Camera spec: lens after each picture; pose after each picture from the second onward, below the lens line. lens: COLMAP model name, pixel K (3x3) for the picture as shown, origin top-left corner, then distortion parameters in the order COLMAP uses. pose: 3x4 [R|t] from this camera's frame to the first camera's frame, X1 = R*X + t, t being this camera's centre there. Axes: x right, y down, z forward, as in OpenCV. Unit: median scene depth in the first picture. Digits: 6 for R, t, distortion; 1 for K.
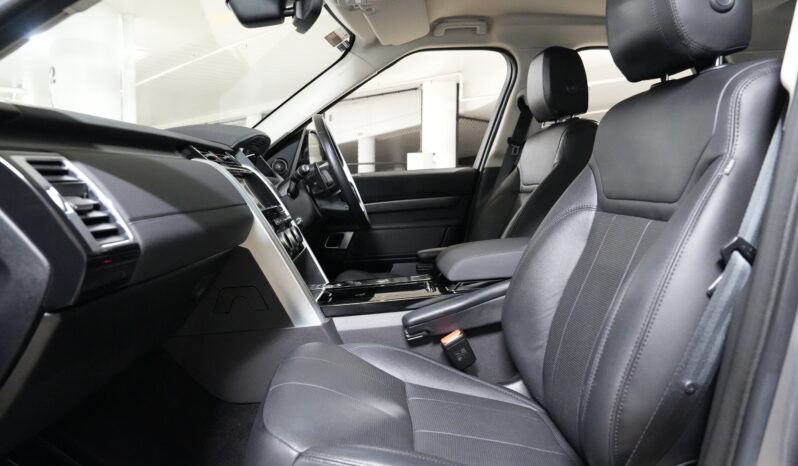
lens RADIAL K [[541.7, 0, 398.1], [0, 541.7, 229.8], [0, 0, 1]] dist [-0.109909, 0.072873]
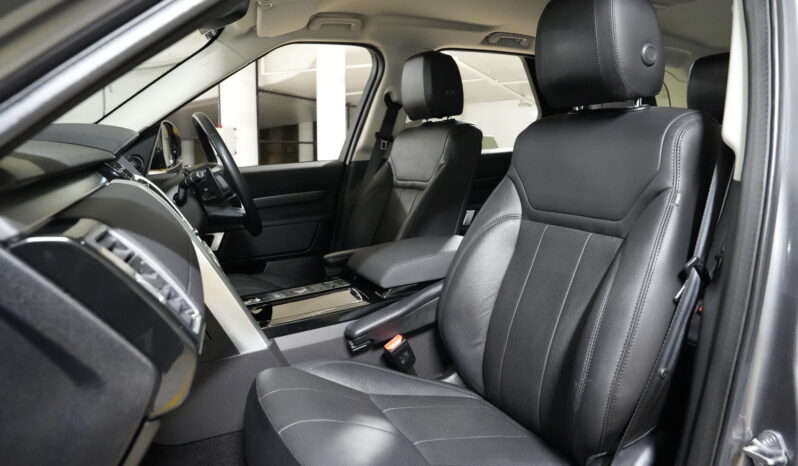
lens RADIAL K [[541.7, 0, 399.7], [0, 541.7, 231.9], [0, 0, 1]] dist [-0.109909, 0.072873]
pose [[0.923406, -0.060589, 0.379013, -0.262105], [0.038071, 0.997051, 0.066635, -0.081250], [-0.381932, -0.047101, 0.922989, 0.033629]]
